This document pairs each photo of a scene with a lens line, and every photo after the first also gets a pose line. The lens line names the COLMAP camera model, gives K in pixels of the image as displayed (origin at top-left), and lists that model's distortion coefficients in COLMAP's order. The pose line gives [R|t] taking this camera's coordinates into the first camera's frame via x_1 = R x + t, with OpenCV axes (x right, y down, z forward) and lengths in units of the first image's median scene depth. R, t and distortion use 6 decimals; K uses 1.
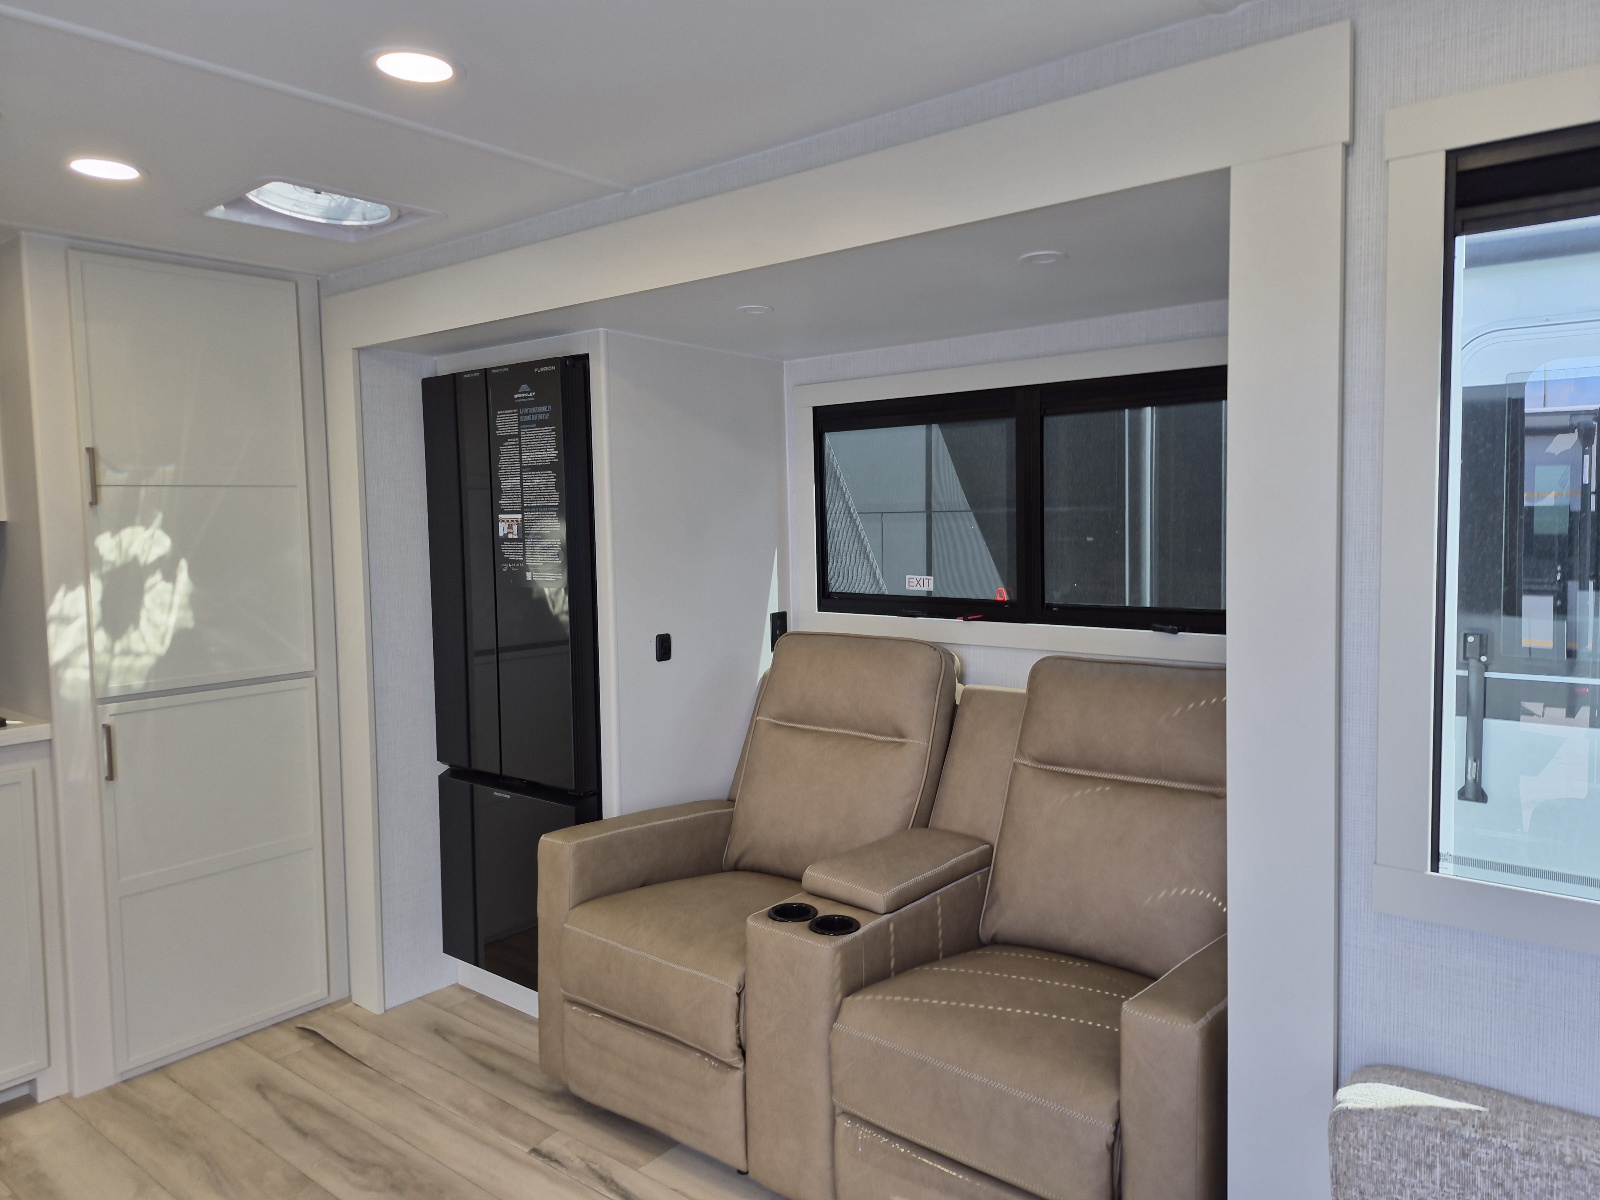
lens RADIAL K [[1108.0, 0, 792.9], [0, 1108.0, 583.8], [0, 0, 1]] dist [0.106079, -0.117365]
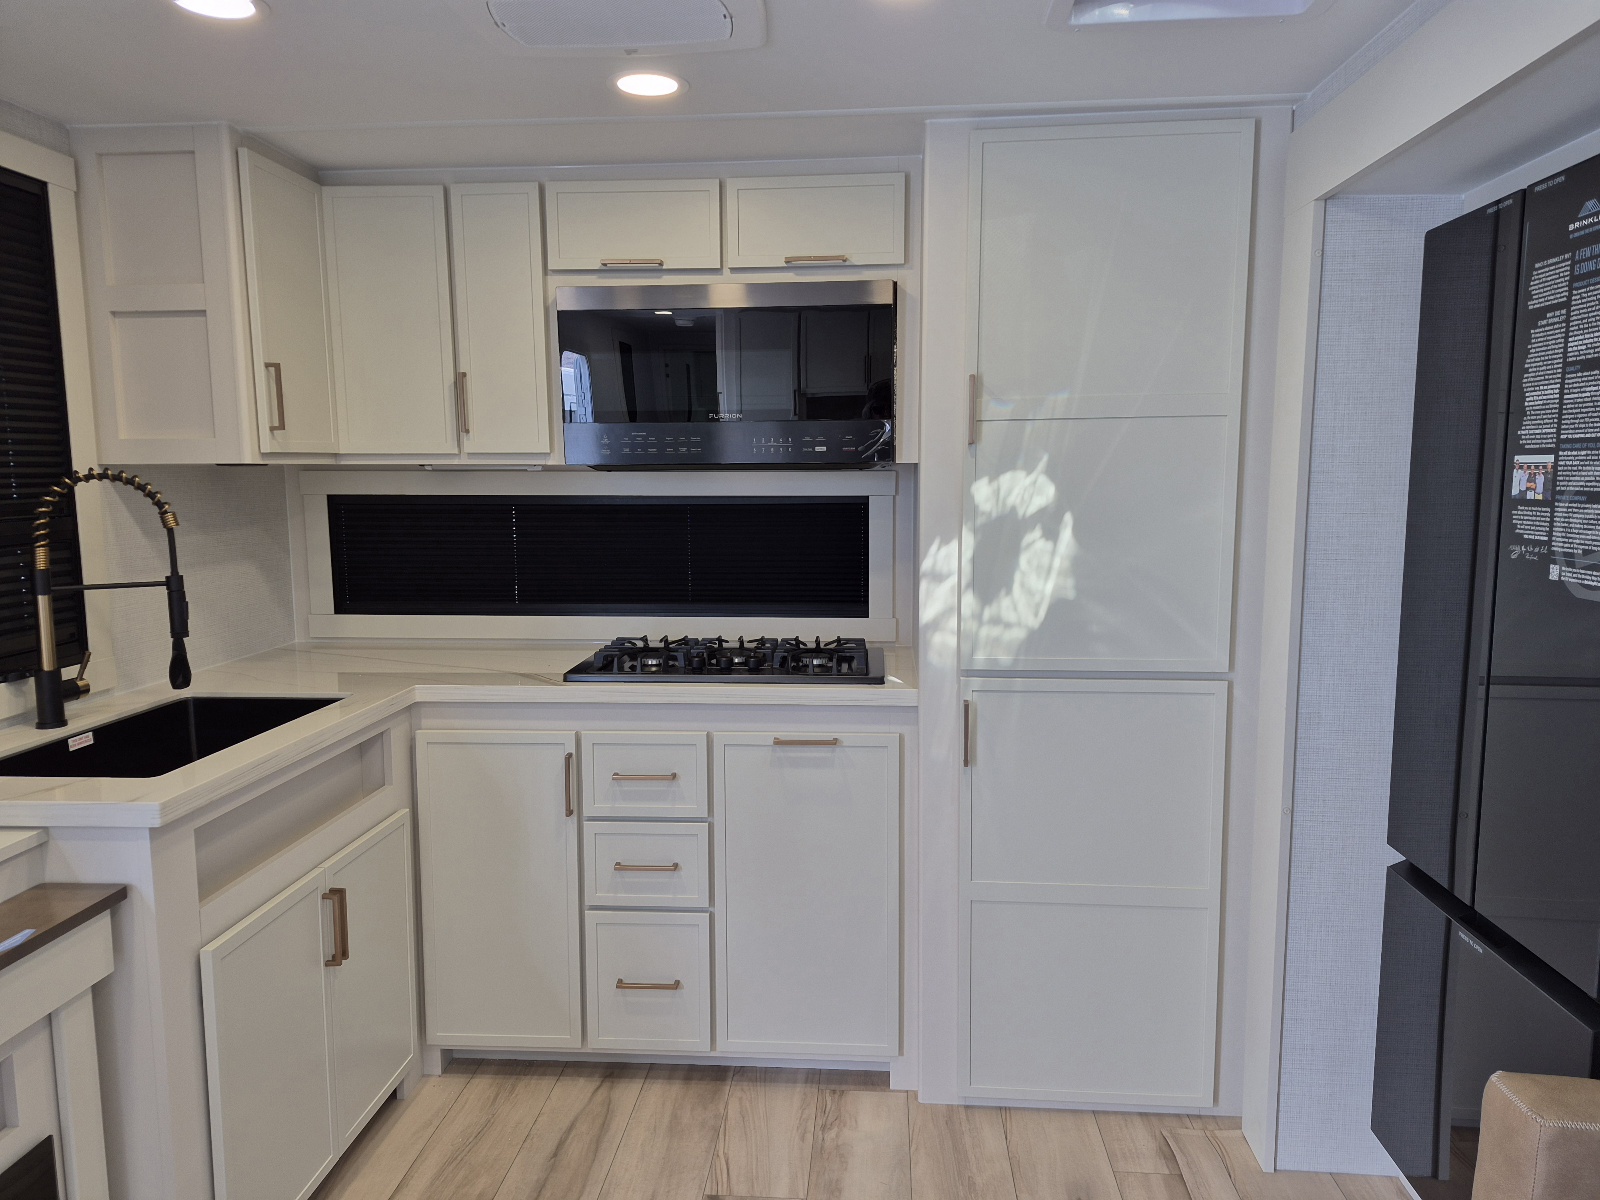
lens RADIAL K [[1104.0, 0, 791.7], [0, 1104.0, 602.8], [0, 0, 1]] dist [0.070139, -0.059207]
pose [[0.575617, 0.112682, -0.809918, -0.011388], [-0.059330, 0.993605, 0.096071, -0.022740], [0.815564, -0.007248, 0.578621, 0.400908]]
